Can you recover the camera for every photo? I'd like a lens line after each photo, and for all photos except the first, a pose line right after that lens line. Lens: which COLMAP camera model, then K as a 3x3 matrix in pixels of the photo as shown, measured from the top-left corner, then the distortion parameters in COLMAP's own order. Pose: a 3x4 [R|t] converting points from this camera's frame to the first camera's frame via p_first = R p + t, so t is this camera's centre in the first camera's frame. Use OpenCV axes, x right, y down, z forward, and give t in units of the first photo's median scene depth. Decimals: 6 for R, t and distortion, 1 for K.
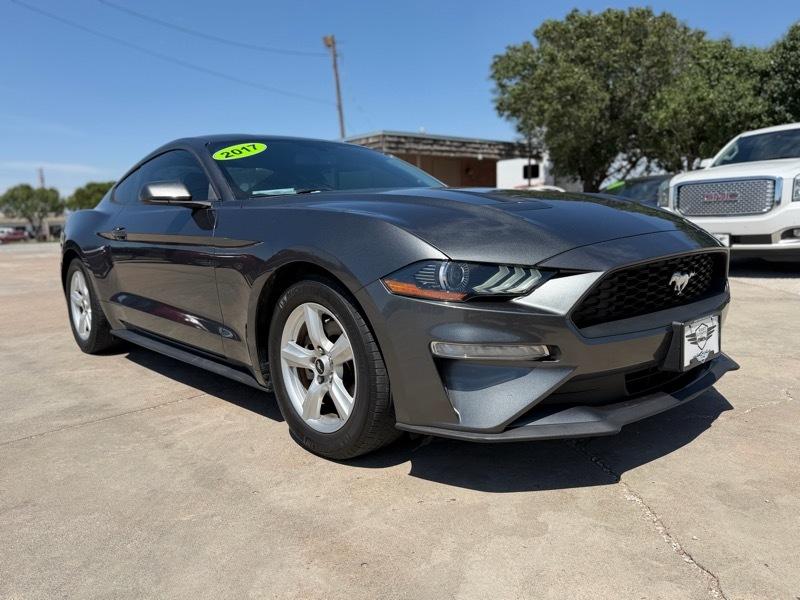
lens RADIAL K [[634.4, 0, 389.8], [0, 634.4, 311.5], [0, 0, 1]] dist [0.009631, -0.040620]
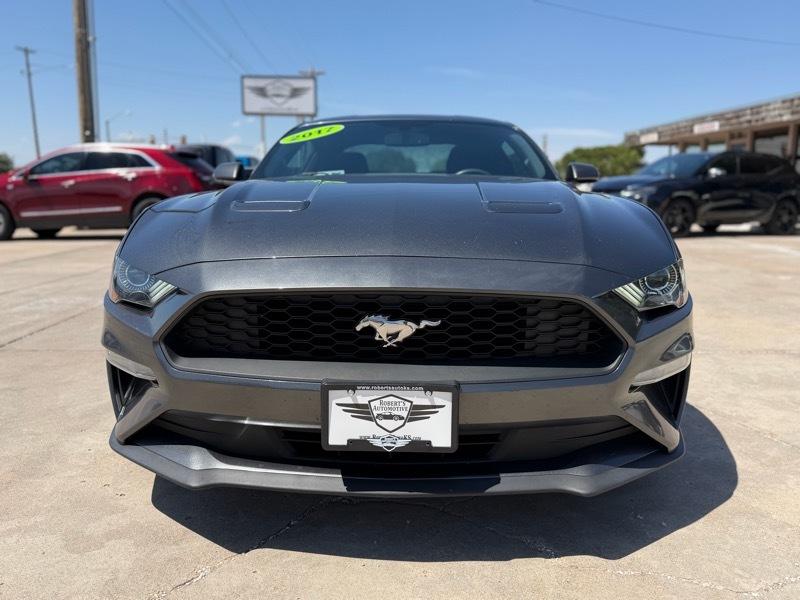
lens RADIAL K [[634.4, 0, 397.1], [0, 634.4, 294.0], [0, 0, 1]] dist [0.009631, -0.040620]
pose [[0.721741, 0.164494, -0.672333, 0.928224], [-0.145864, 0.985683, 0.084576, -0.145959], [0.676619, 0.037027, 0.735401, 0.489250]]
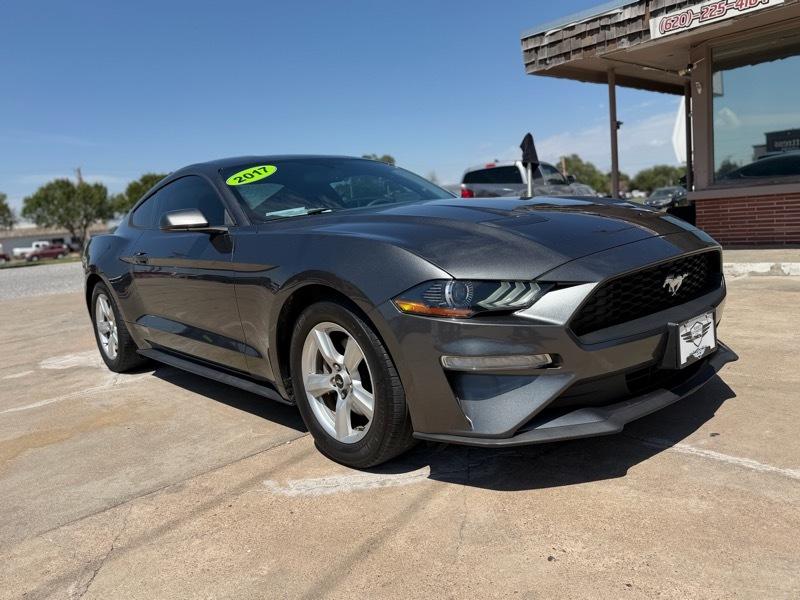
lens RADIAL K [[634.4, 0, 394.2], [0, 634.4, 302.5], [0, 0, 1]] dist [0.009631, -0.040620]
pose [[0.998214, -0.057294, -0.016903, 0.007674], [0.057263, 0.998356, -0.002326, -0.039414], [0.017009, 0.001354, 0.999854, -0.067569]]
